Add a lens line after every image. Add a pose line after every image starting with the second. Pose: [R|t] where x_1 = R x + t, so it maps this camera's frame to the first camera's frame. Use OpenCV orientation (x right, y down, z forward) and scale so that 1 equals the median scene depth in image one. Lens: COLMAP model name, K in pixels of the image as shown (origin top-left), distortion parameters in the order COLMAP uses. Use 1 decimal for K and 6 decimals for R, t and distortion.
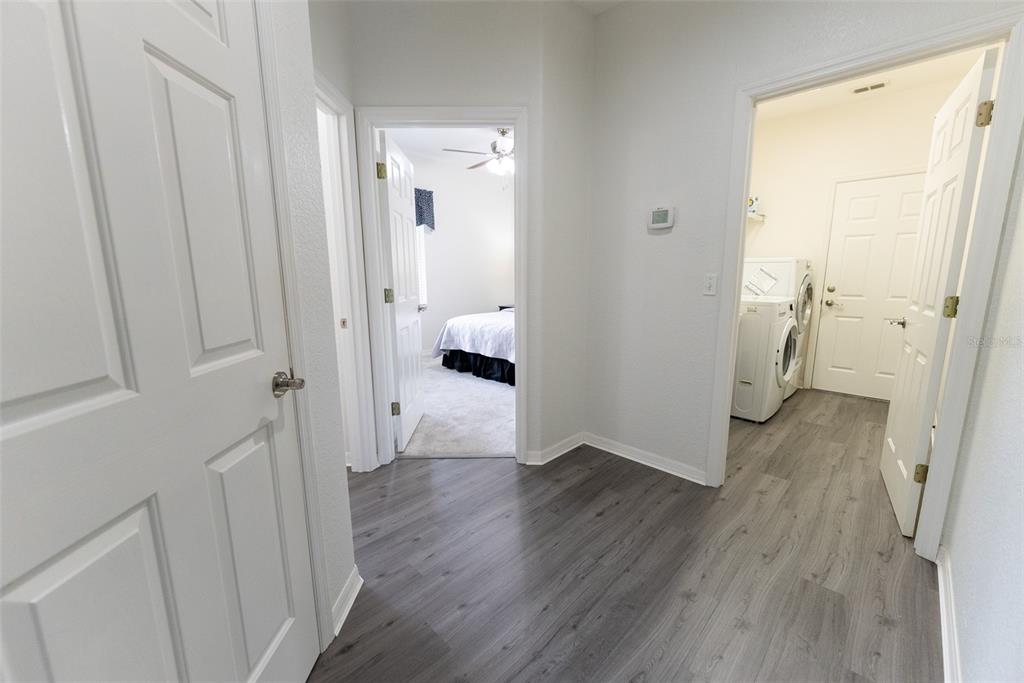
lens RADIAL K [[410.7, 0, 509.0], [0, 410.7, 342.4], [0, 0, 1]] dist [-0.002398, -0.001219]
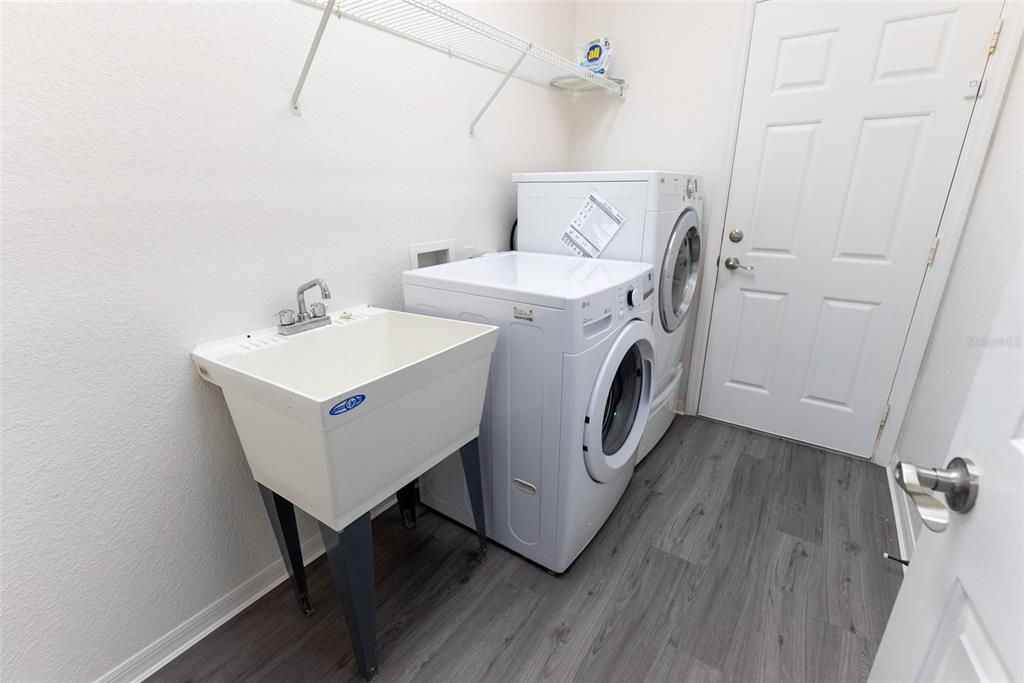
lens RADIAL K [[447.7, 0, 512.2], [0, 447.7, 341.9], [0, 0, 1]] dist [0.001447, 0.000083]
pose [[0.985337, -0.055483, 0.161343, 0.422061], [0.030011, 0.987266, 0.156222, -0.097575], [-0.167956, -0.149089, 0.974455, 0.492723]]
